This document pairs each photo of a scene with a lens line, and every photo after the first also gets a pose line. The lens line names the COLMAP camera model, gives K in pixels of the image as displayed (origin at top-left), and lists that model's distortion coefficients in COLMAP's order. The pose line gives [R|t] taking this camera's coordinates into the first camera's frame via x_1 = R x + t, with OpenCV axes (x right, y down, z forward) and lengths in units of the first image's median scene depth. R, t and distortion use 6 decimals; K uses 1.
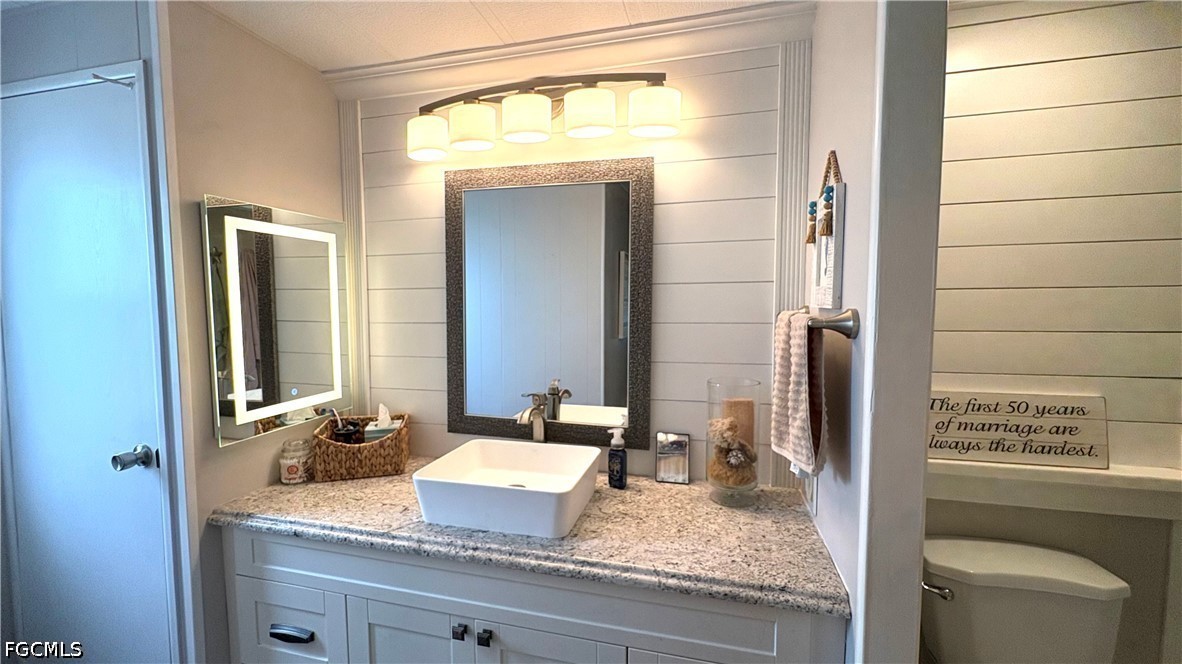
lens RADIAL K [[471.9, 0, 592.5], [0, 471.9, 332.2], [0, 0, 1]] dist [0.001572, -0.000085]
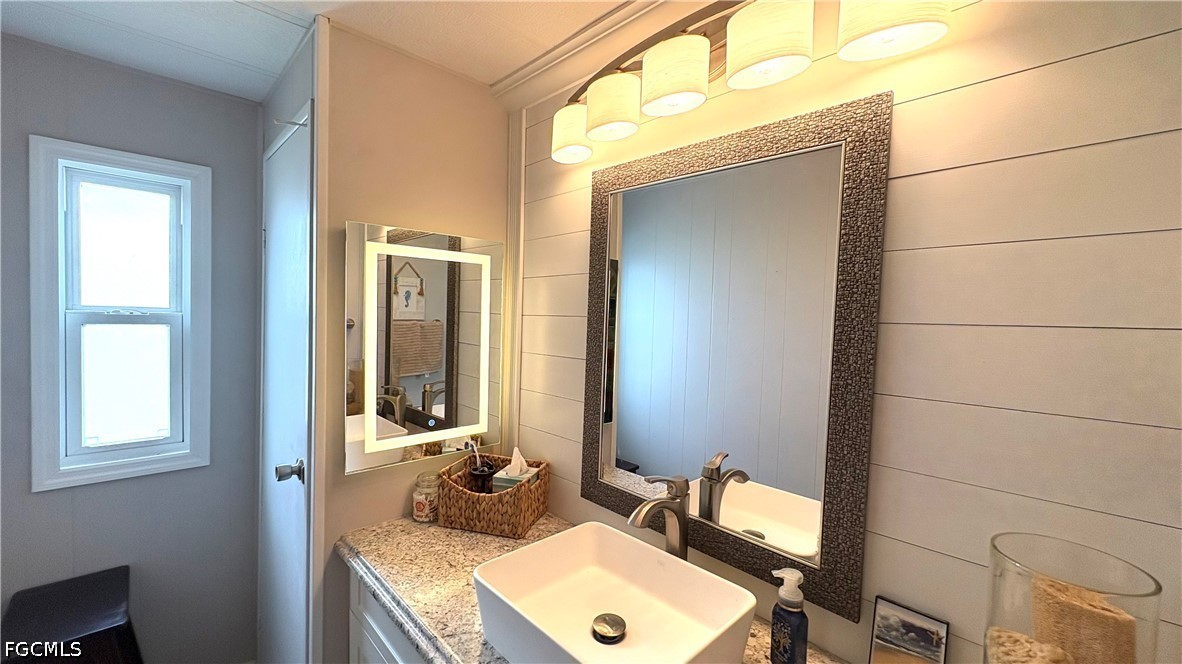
lens RADIAL K [[471.9, 0, 590.8], [0, 471.9, 332.7], [0, 0, 1]] dist [0.001572, -0.000085]
pose [[0.853770, 0.046236, -0.518594, 0.121962], [-0.065272, 0.997696, -0.018507, -0.056843], [0.516543, 0.049650, 0.854821, 0.344977]]
